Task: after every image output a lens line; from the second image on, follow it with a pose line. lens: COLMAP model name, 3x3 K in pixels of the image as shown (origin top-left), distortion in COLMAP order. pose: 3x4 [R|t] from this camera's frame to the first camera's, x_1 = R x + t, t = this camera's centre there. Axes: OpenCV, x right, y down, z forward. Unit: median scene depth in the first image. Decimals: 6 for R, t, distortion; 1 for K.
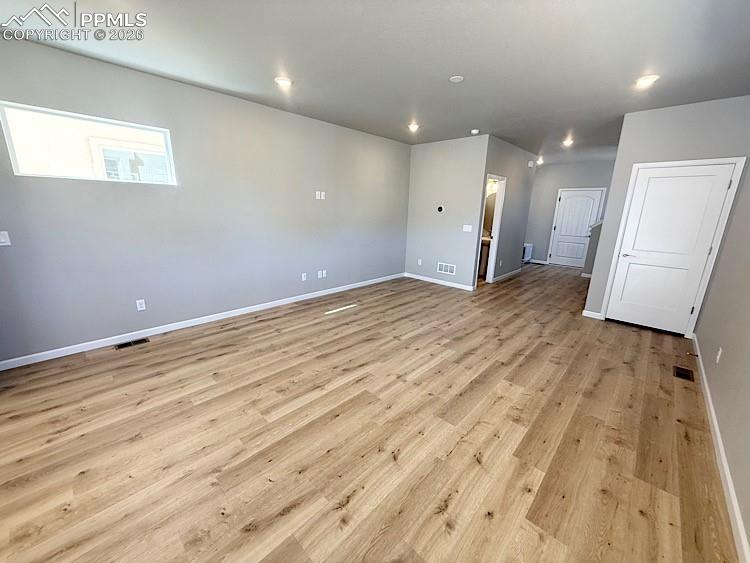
lens RADIAL K [[296.3, 0, 373.2], [0, 296.3, 280.0], [0, 0, 1]] dist [0.002266, -0.001060]
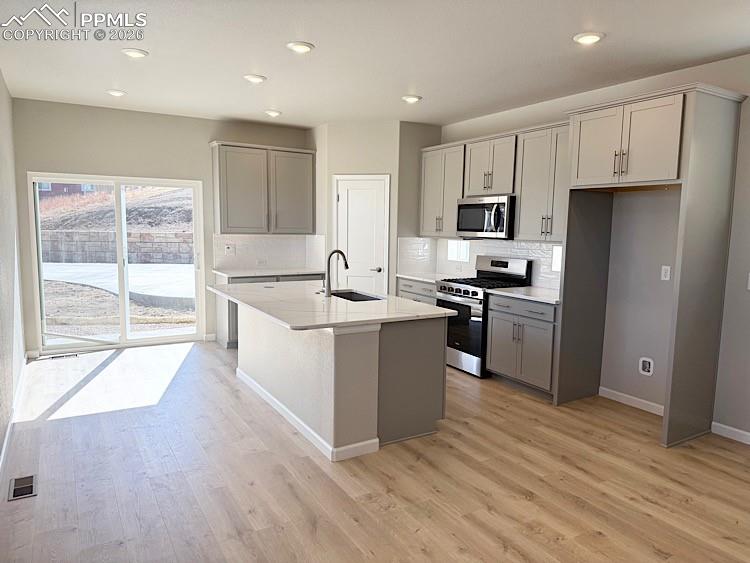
lens RADIAL K [[524.7, 0, 378.5], [0, 524.7, 291.1], [0, 0, 1]] dist [0.052186, -0.064189]
pose [[-0.259271, 0.095230, -0.961098, 0.314623], [-0.253767, 0.953445, 0.162929, -0.064159], [0.931870, 0.286137, -0.223034, 0.255459]]
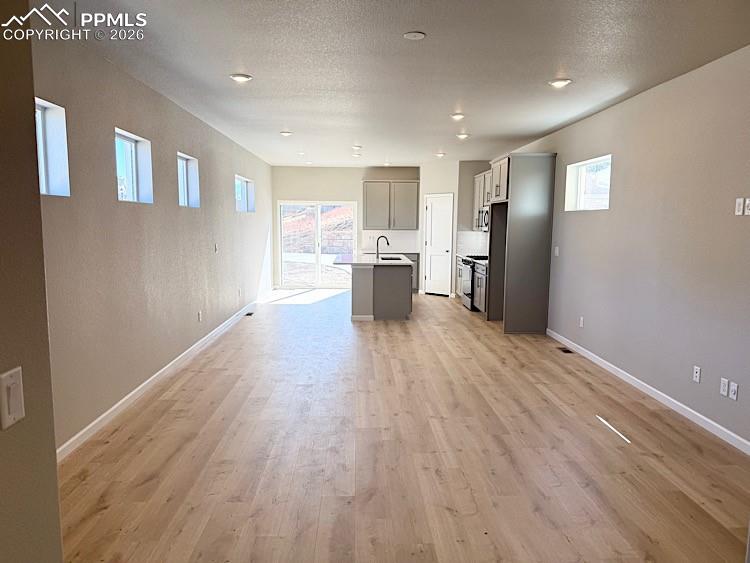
lens RADIAL K [[524.7, 0, 372.0], [0, 524.7, 284.7], [0, 0, 1]] dist [0.052186, -0.064189]
pose [[-0.699291, 0.054700, -0.712742, 1.032491], [-0.194795, 0.944752, 0.263626, -0.376681], [0.687784, 0.323190, -0.650001, 1.598510]]
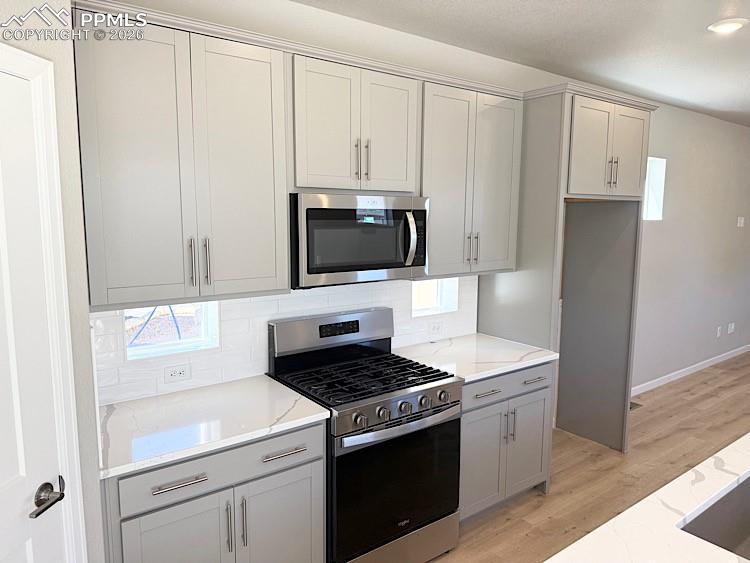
lens RADIAL K [[524.7, 0, 375.5], [0, 524.7, 284.3], [0, 0, 1]] dist [0.052186, -0.064189]
pose [[0.987834, 0.001398, -0.155505, -1.193892], [-0.018832, 0.993676, -0.110696, 0.046027], [0.154367, 0.112277, 0.981613, -0.579752]]
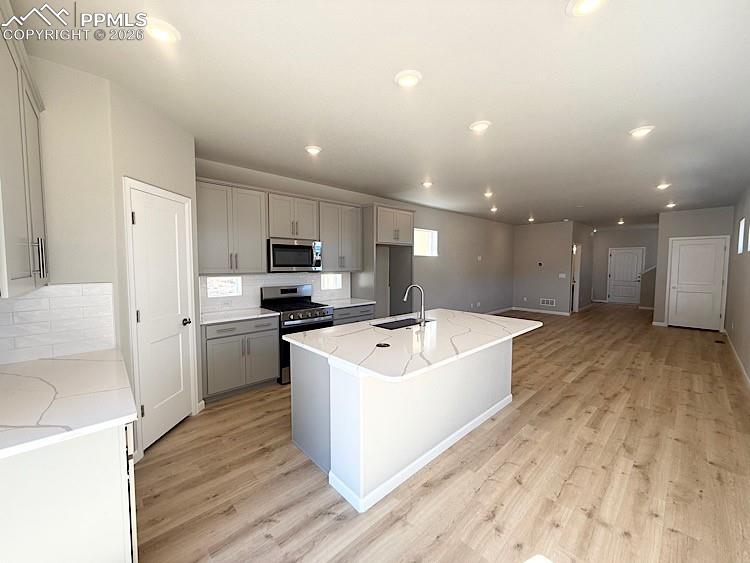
lens RADIAL K [[296.3, 0, 372.8], [0, 296.3, 283.2], [0, 0, 1]] dist [0.002266, -0.001060]
pose [[0.998106, -0.019563, -0.058328, -0.957399], [0.009026, 0.984399, -0.175718, 0.213162], [0.060856, 0.174859, 0.982711, -0.972351]]
